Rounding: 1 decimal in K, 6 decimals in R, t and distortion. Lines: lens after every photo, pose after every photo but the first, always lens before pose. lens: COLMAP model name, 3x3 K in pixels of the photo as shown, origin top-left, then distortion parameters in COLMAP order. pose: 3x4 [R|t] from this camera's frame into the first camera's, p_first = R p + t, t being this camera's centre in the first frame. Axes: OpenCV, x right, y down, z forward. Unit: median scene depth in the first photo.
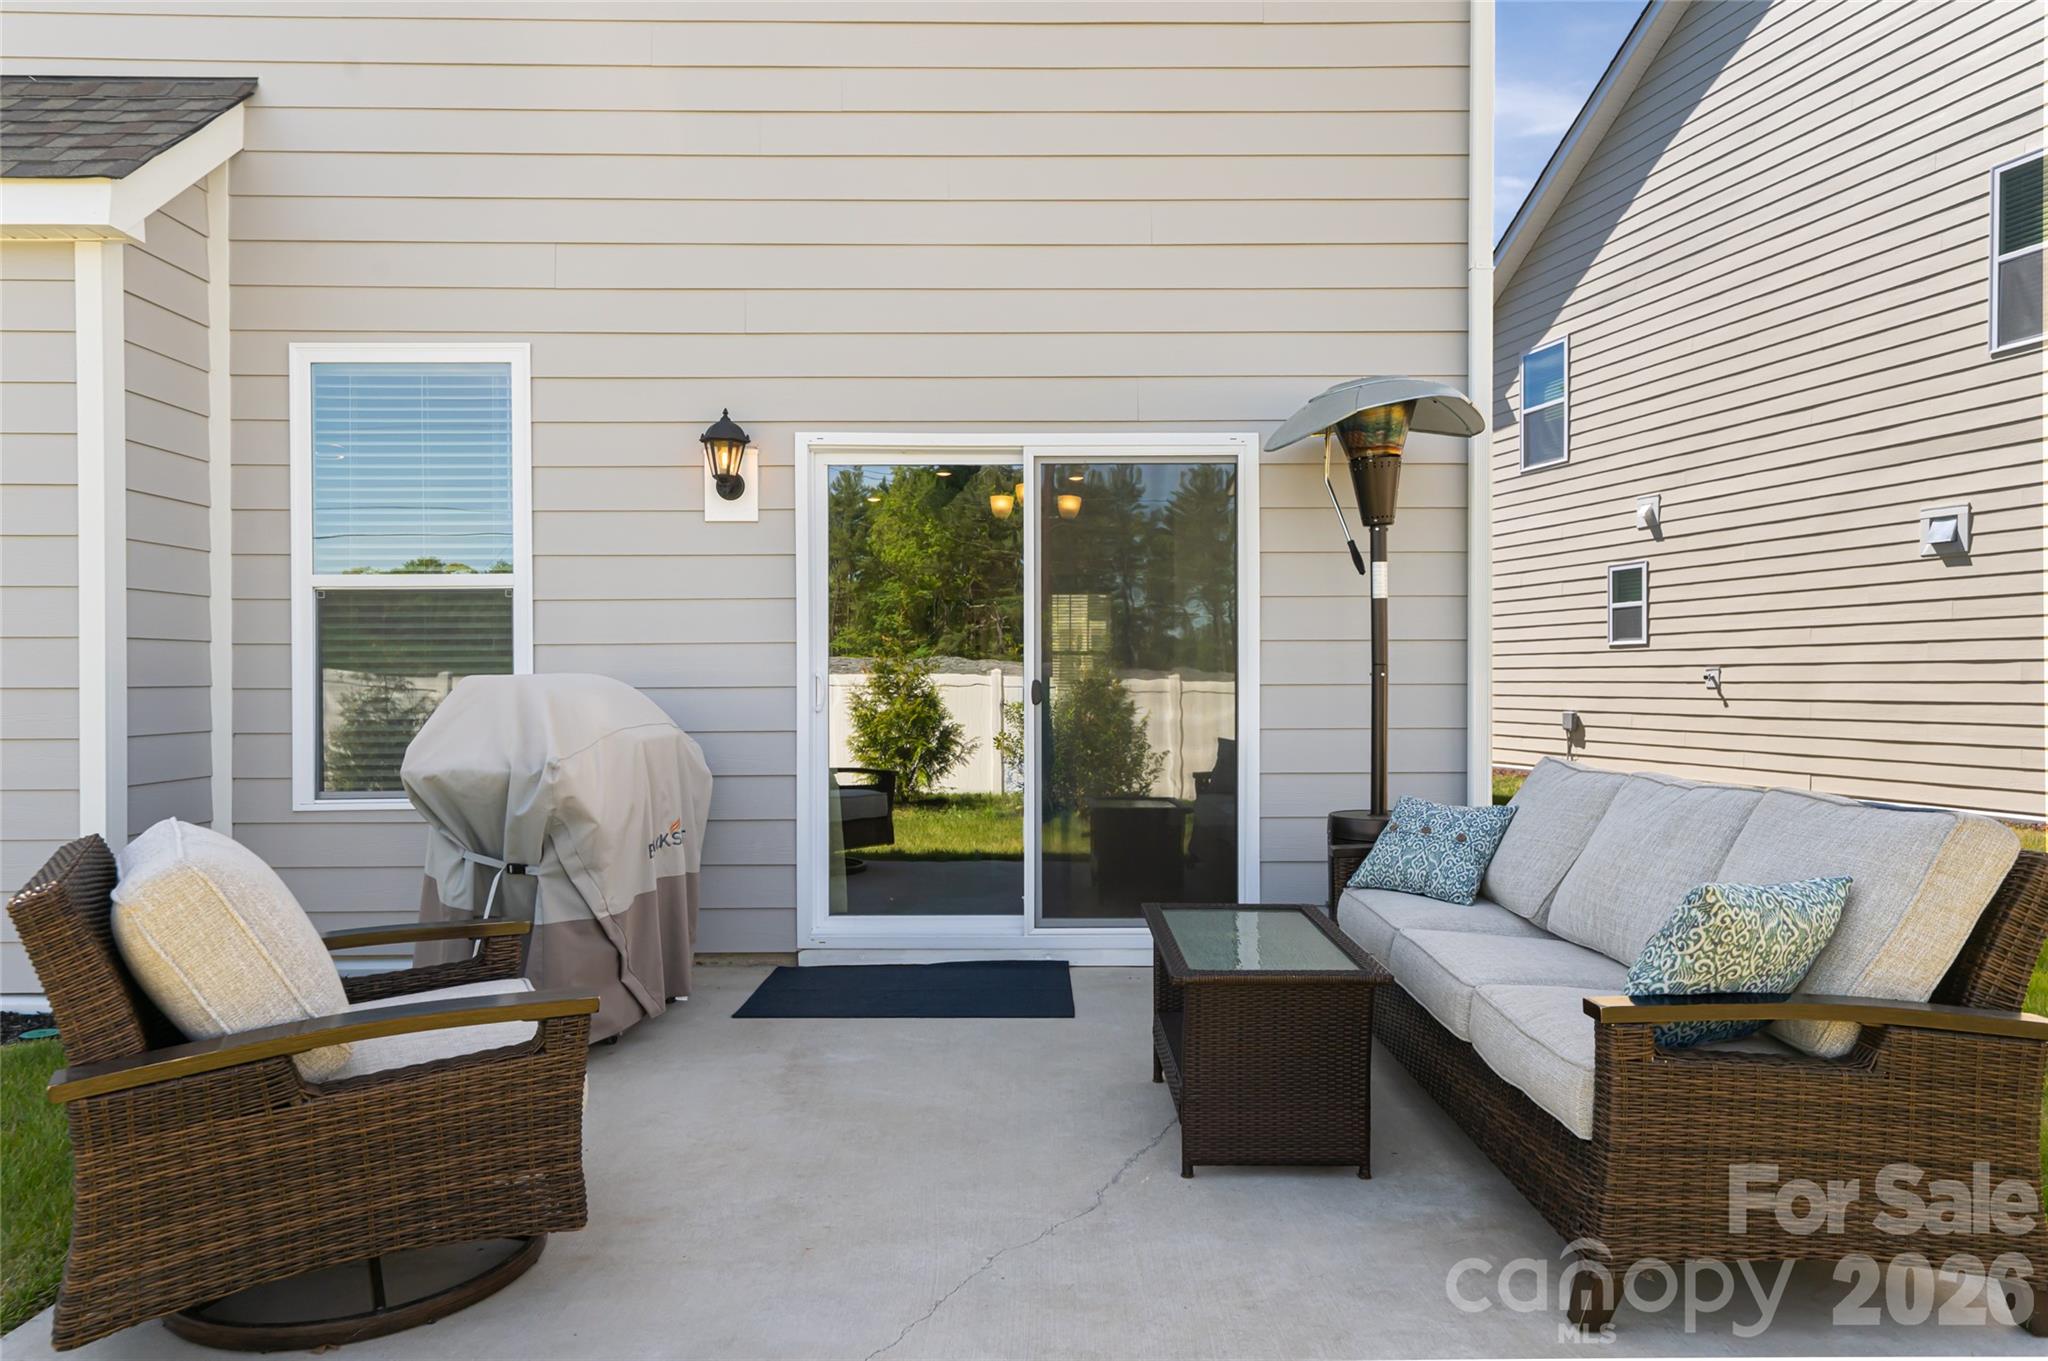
lens RADIAL K [[1326.1, 0, 1024.0], [0, 1326.1, 680.5], [0, 0, 1]] dist [0.012978, 0.004575]
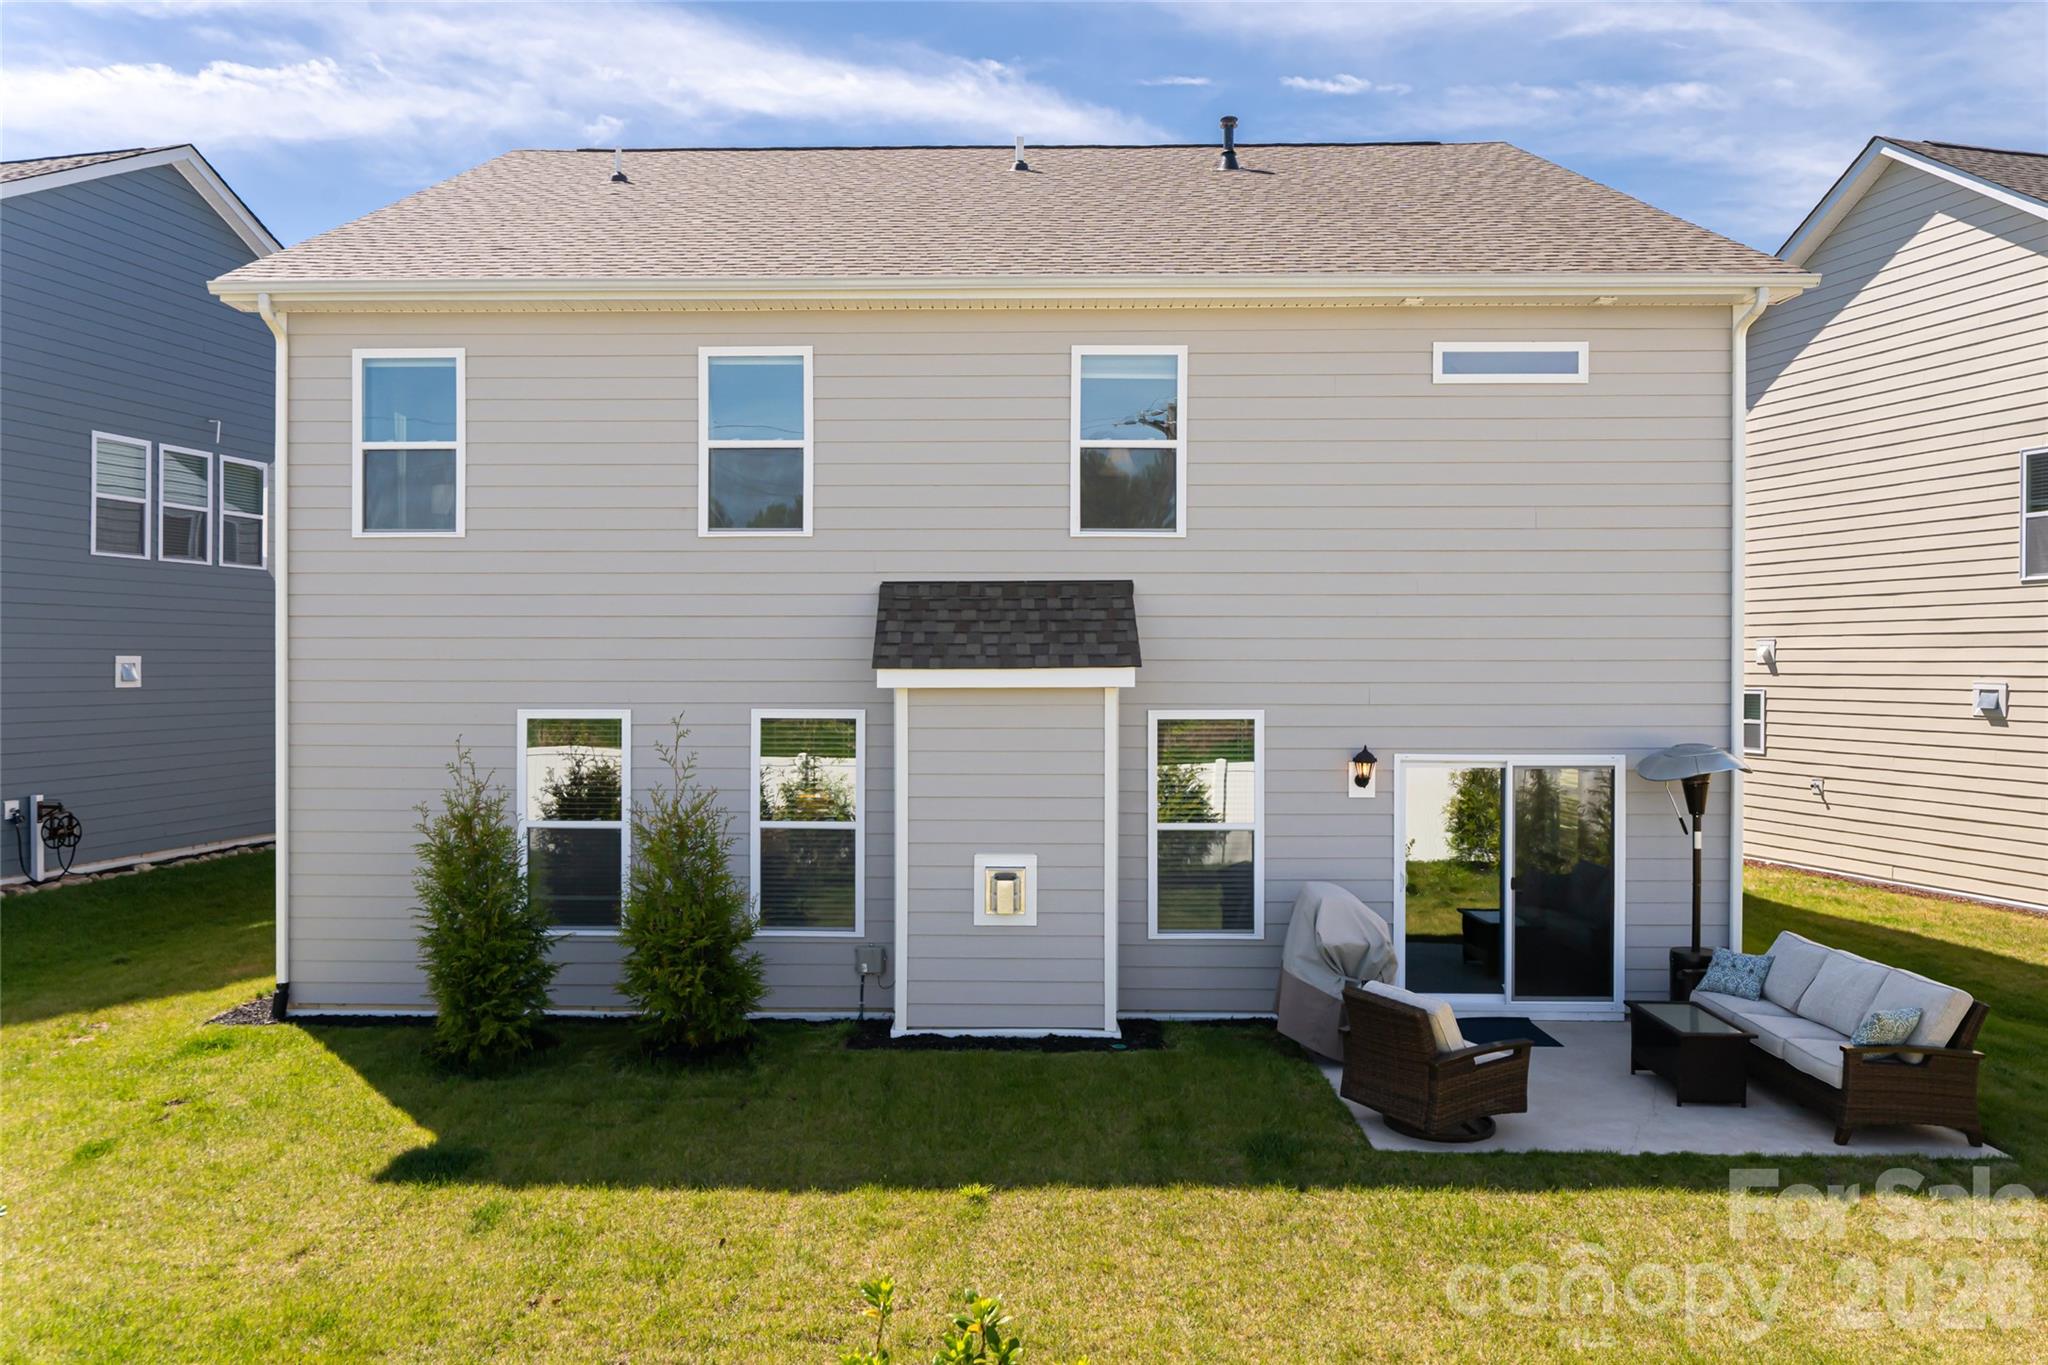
lens RADIAL K [[1365.3, 0, 1024.0], [0, 1365.3, 682.5], [0, 0, 1]] dist [-0.005228, -0.001143]
pose [[0.999580, 0.005322, -0.028497, -0.678245], [-0.005390, 0.999983, -0.002297, -0.288540], [0.028484, 0.002450, 0.999591, -1.093015]]
